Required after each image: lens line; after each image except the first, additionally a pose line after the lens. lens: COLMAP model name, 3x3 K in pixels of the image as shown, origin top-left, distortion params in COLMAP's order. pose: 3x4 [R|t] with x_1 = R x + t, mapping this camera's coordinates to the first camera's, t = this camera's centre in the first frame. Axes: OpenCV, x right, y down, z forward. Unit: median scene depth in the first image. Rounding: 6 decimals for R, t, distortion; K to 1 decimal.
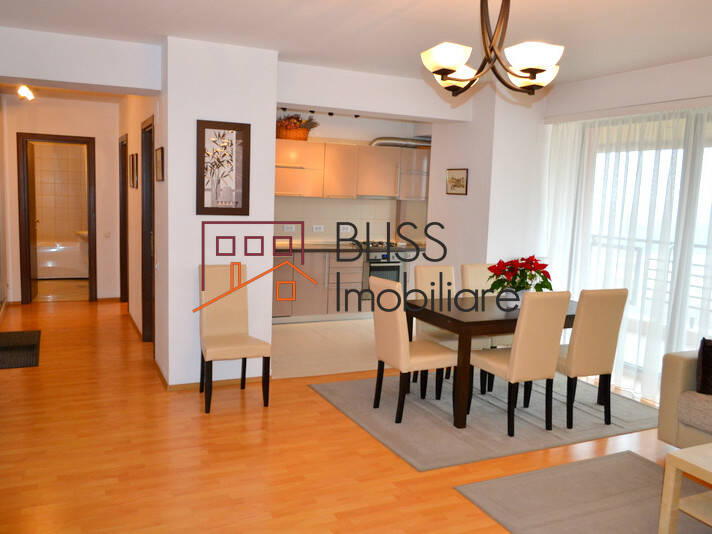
lens RADIAL K [[639.5, 0, 356.0], [0, 639.5, 267.0], [0, 0, 1]] dist [-0.006007, -0.000926]
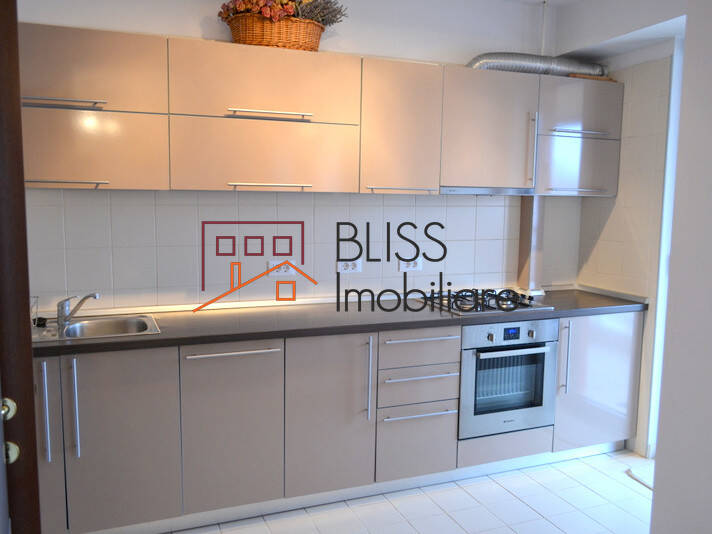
lens RADIAL K [[639.5, 0, 356.0], [0, 639.5, 267.0], [0, 0, 1]] dist [-0.006007, -0.000926]
pose [[0.997659, -0.016615, -0.066341, -0.043983], [0.017038, 0.999838, 0.005815, -0.103277], [0.066234, -0.006932, 0.997780, 0.948096]]
